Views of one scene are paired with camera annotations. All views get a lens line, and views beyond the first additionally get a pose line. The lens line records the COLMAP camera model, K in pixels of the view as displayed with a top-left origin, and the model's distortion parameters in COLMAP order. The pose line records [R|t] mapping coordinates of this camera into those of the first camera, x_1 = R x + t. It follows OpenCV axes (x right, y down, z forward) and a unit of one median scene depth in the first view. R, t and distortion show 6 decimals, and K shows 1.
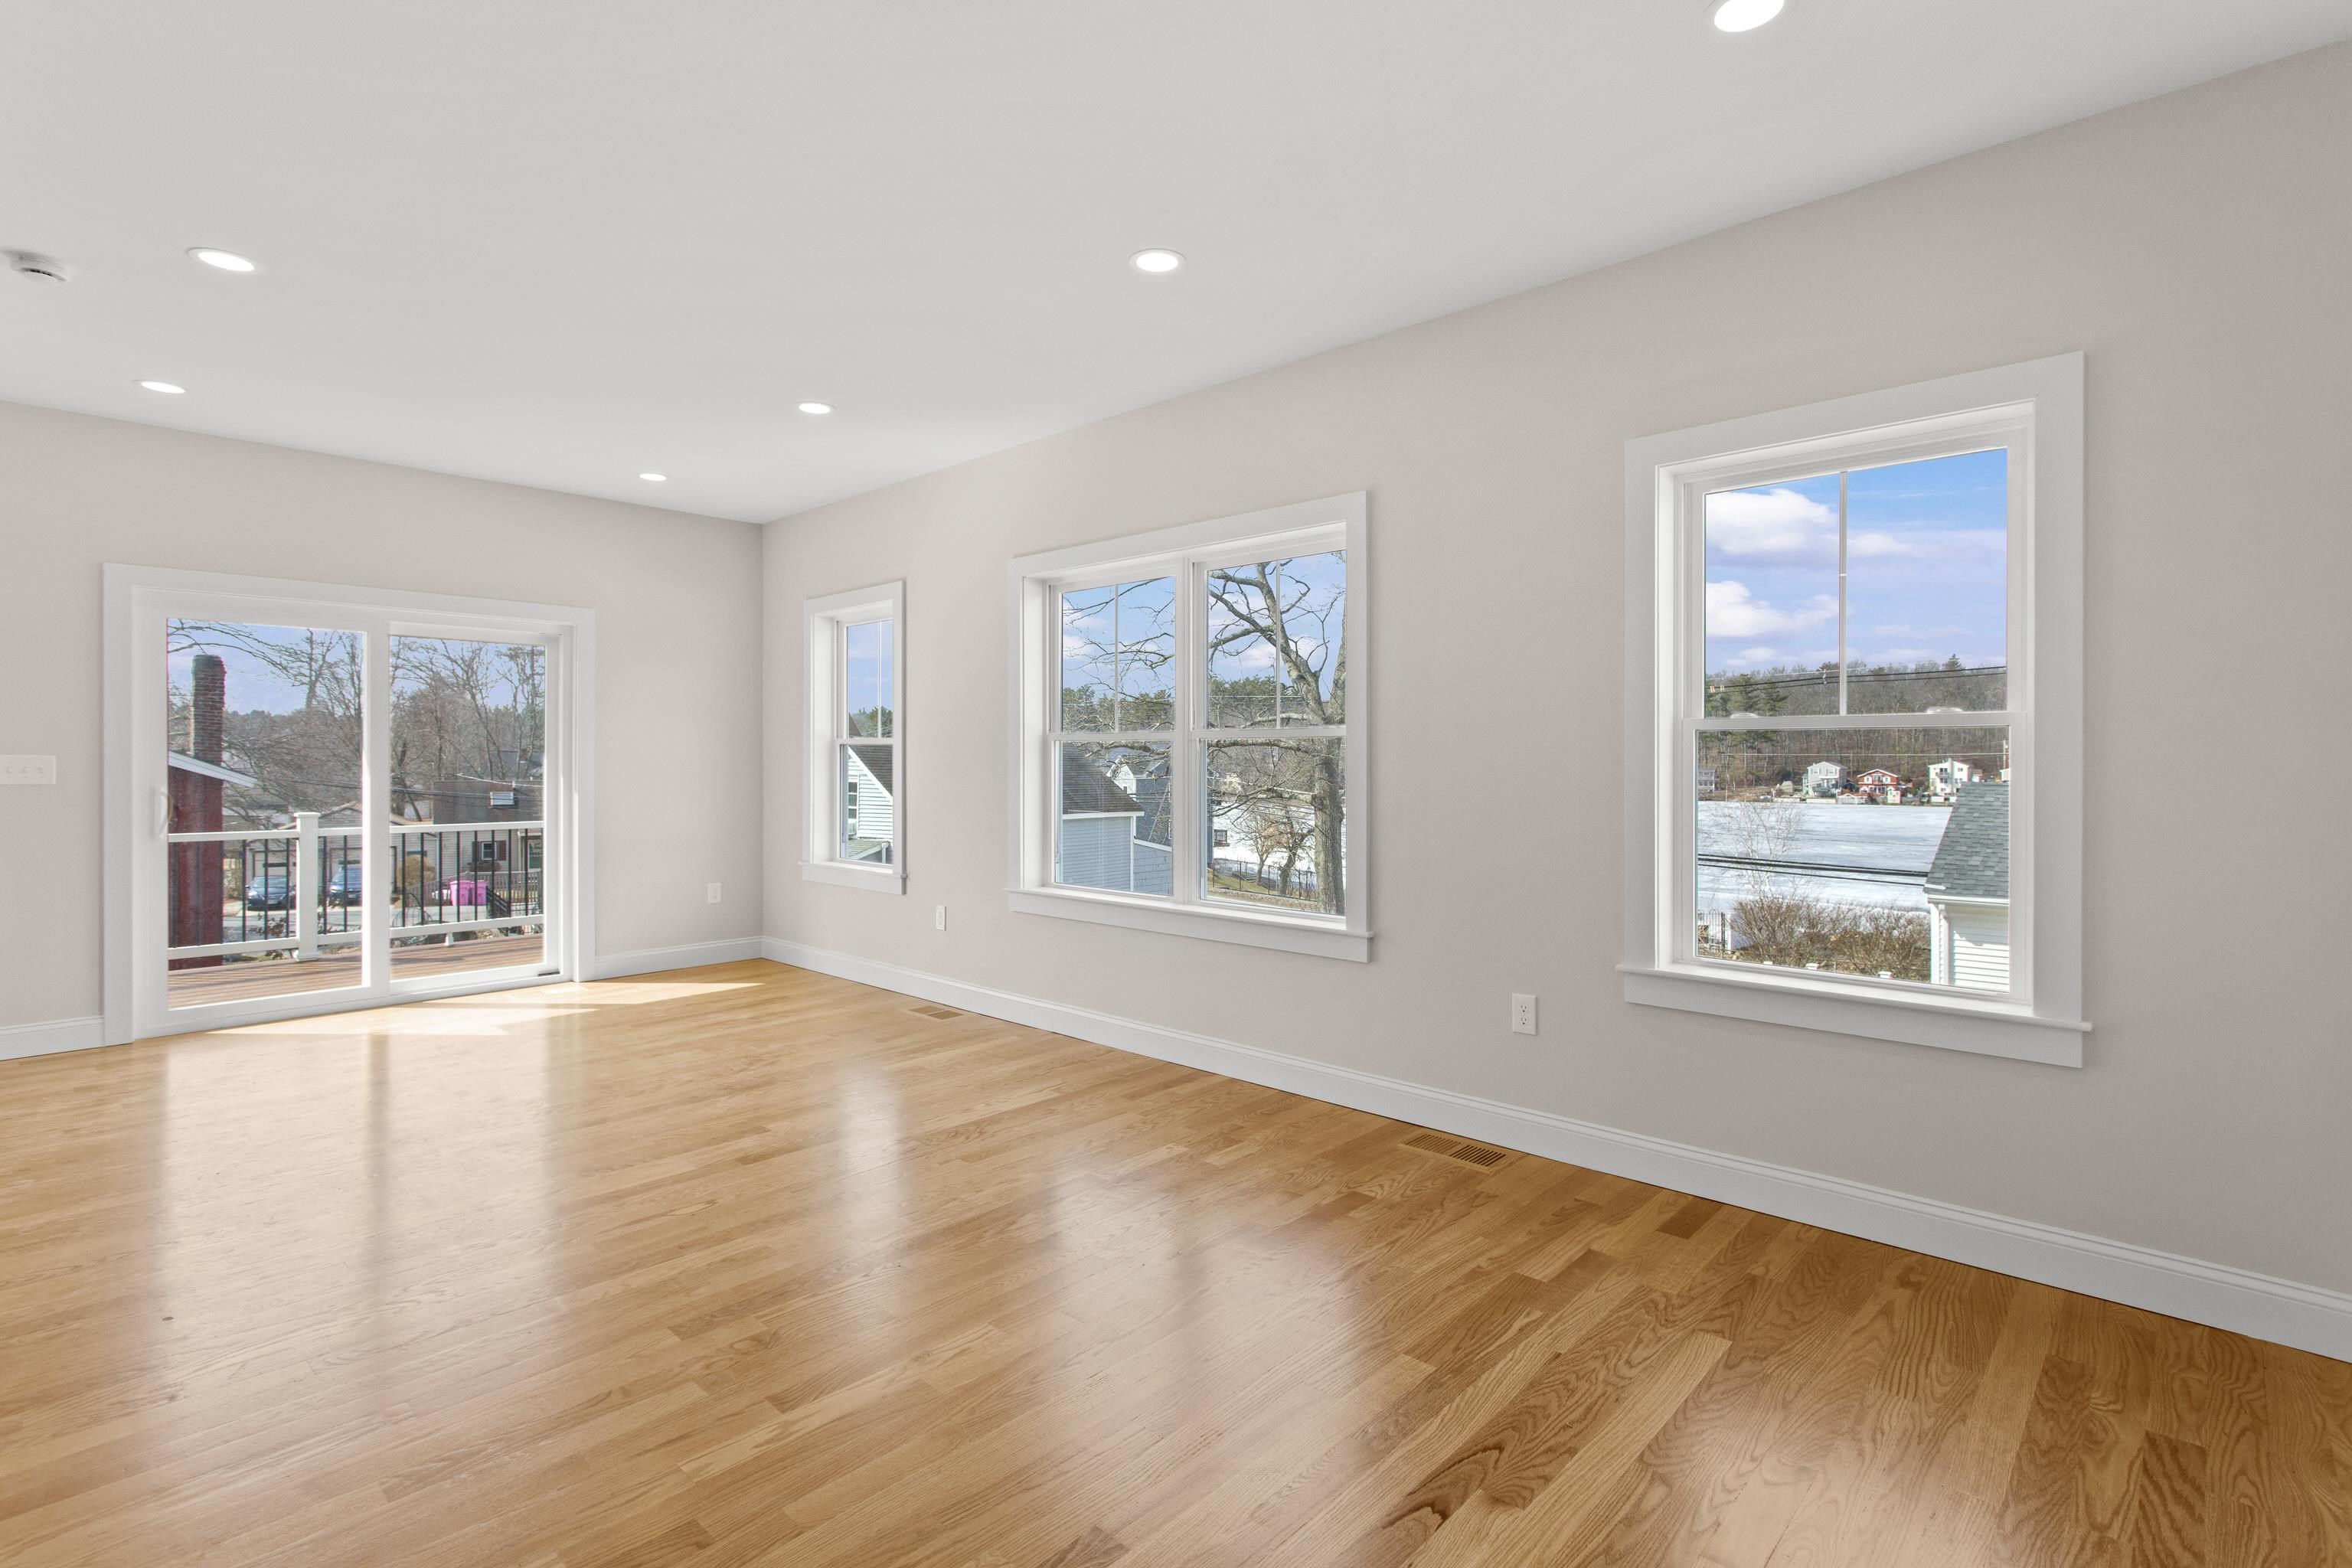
lens RADIAL K [[1108.4, 0, 1181.6], [0, 1108.4, 768.9], [0, 0, 1]] dist [-0.001489, 0.000565]
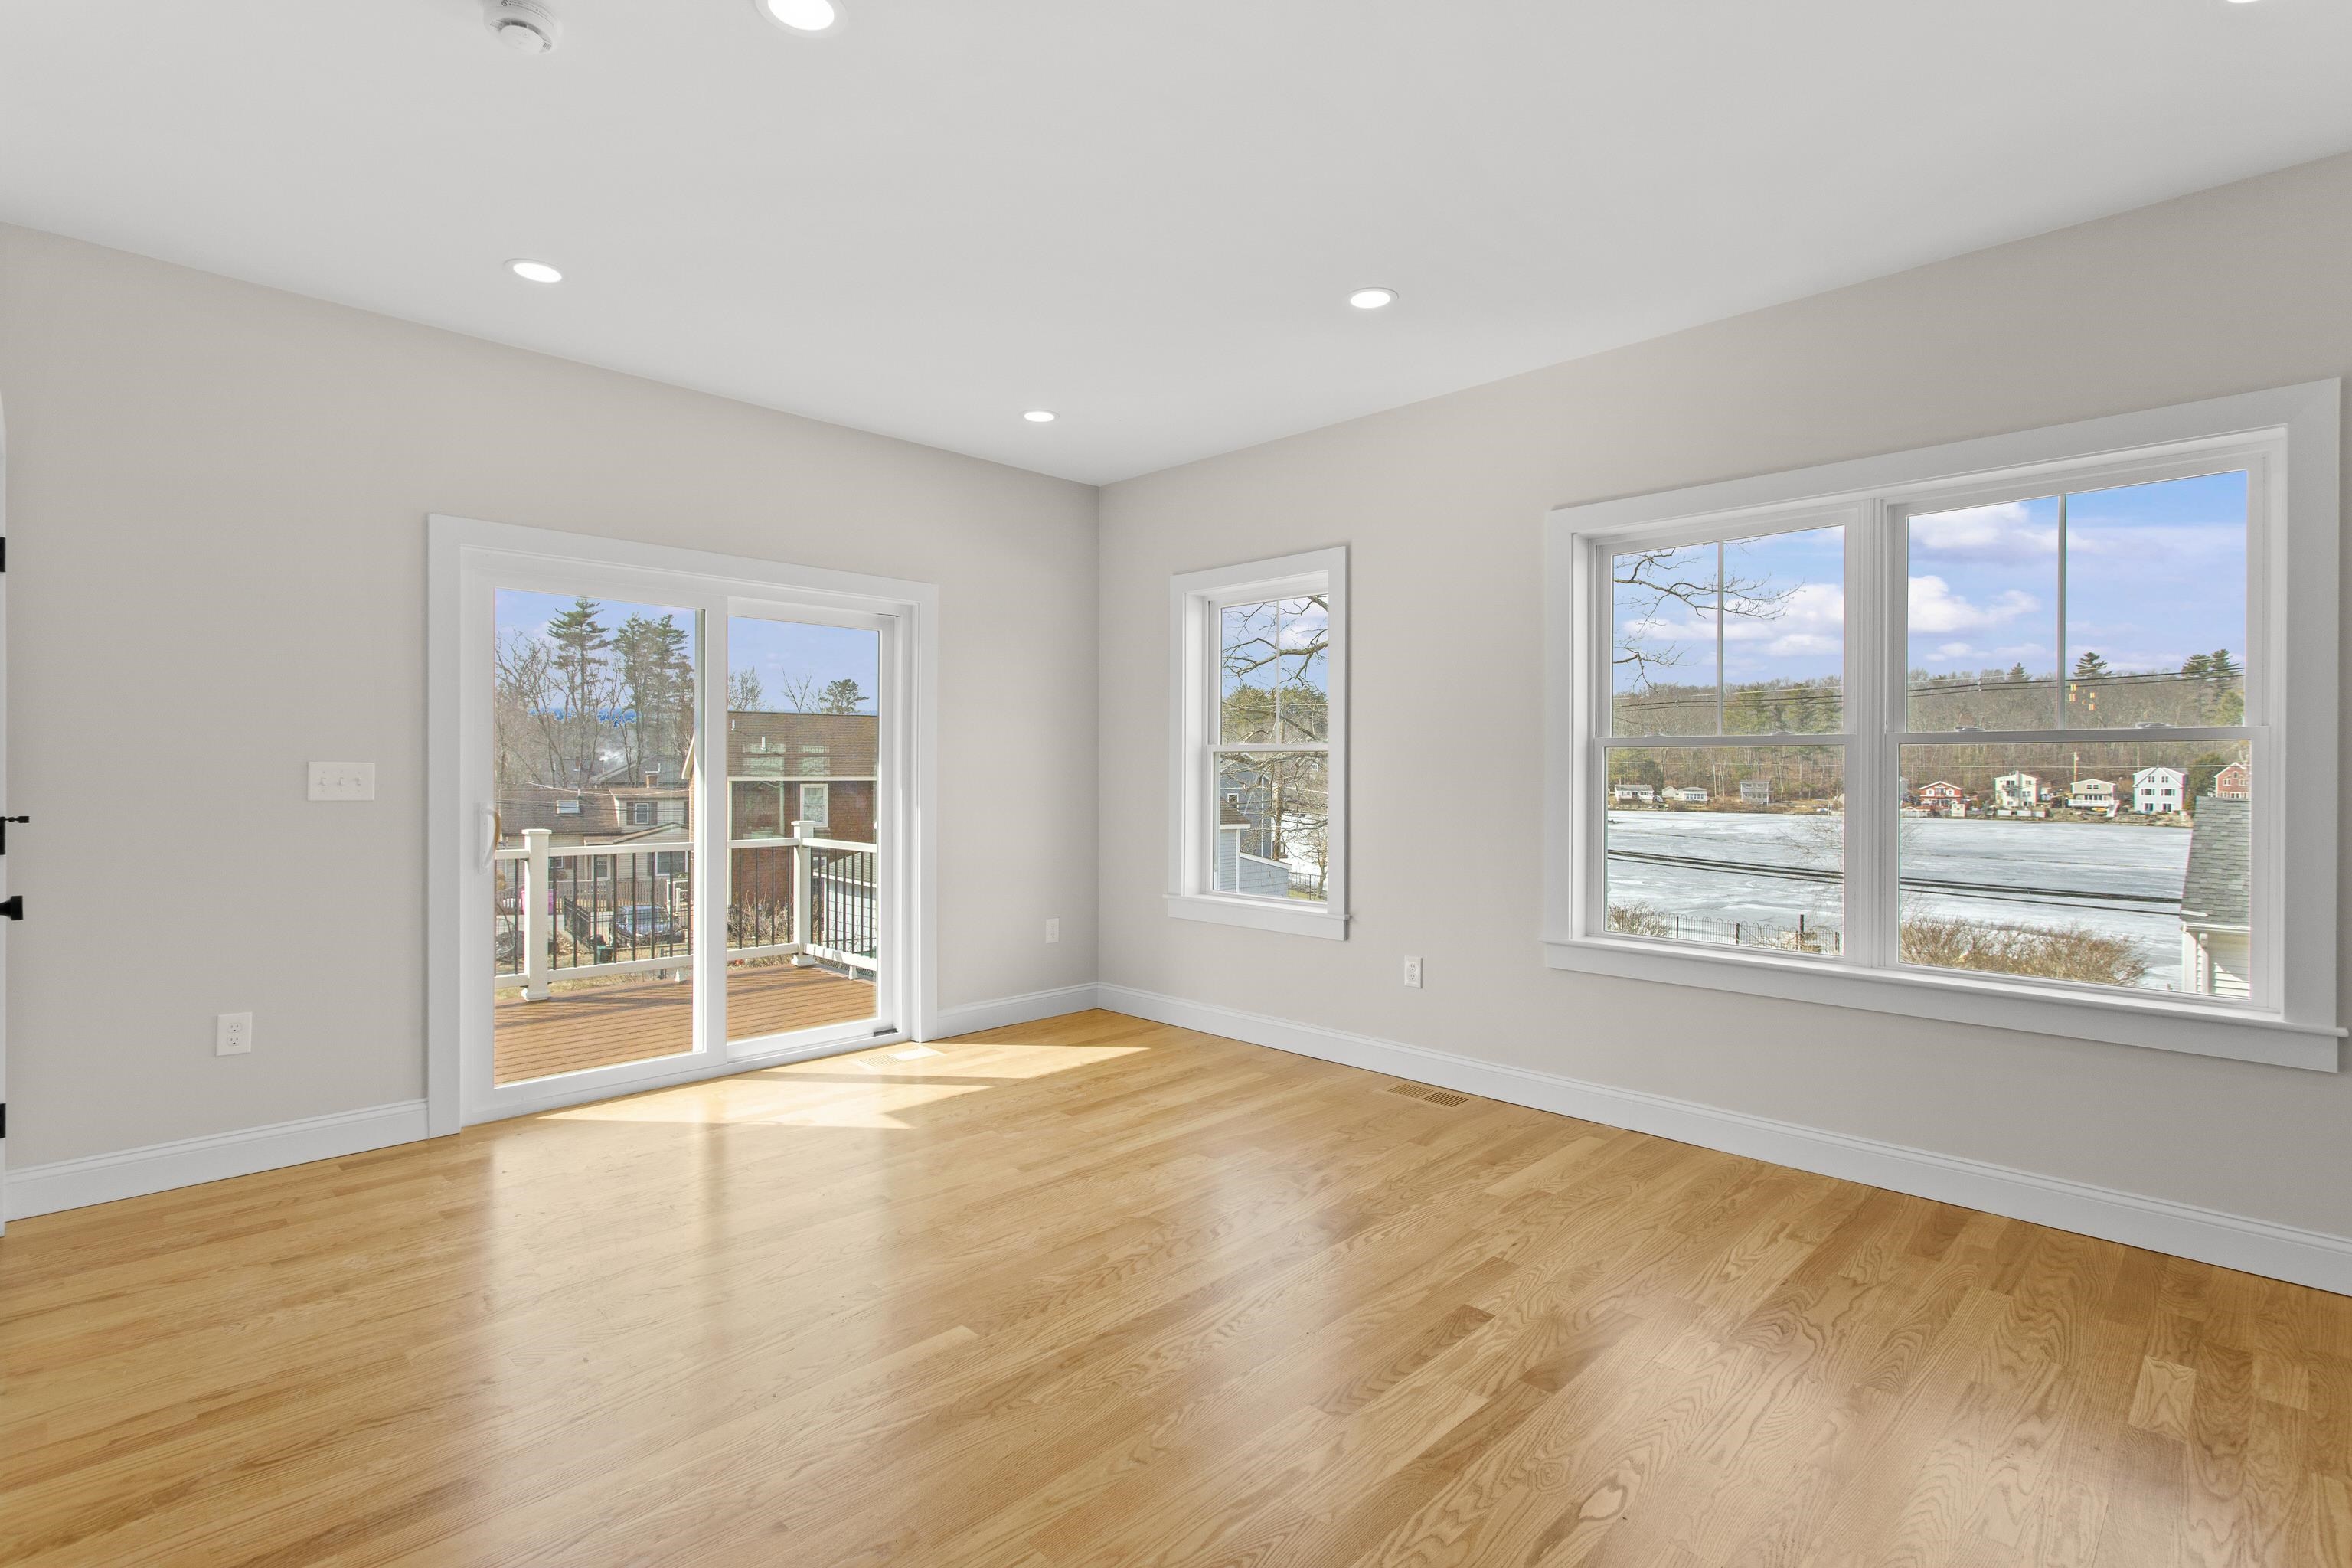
lens RADIAL K [[1108.4, 0, 1167.1], [0, 1108.4, 783.9], [0, 0, 1]] dist [-0.001489, 0.000565]
pose [[0.999407, 0.003503, -0.034245, -0.310901], [-0.003345, 0.999983, 0.004679, -0.002058], [0.034261, -0.004561, 0.999403, 0.176495]]
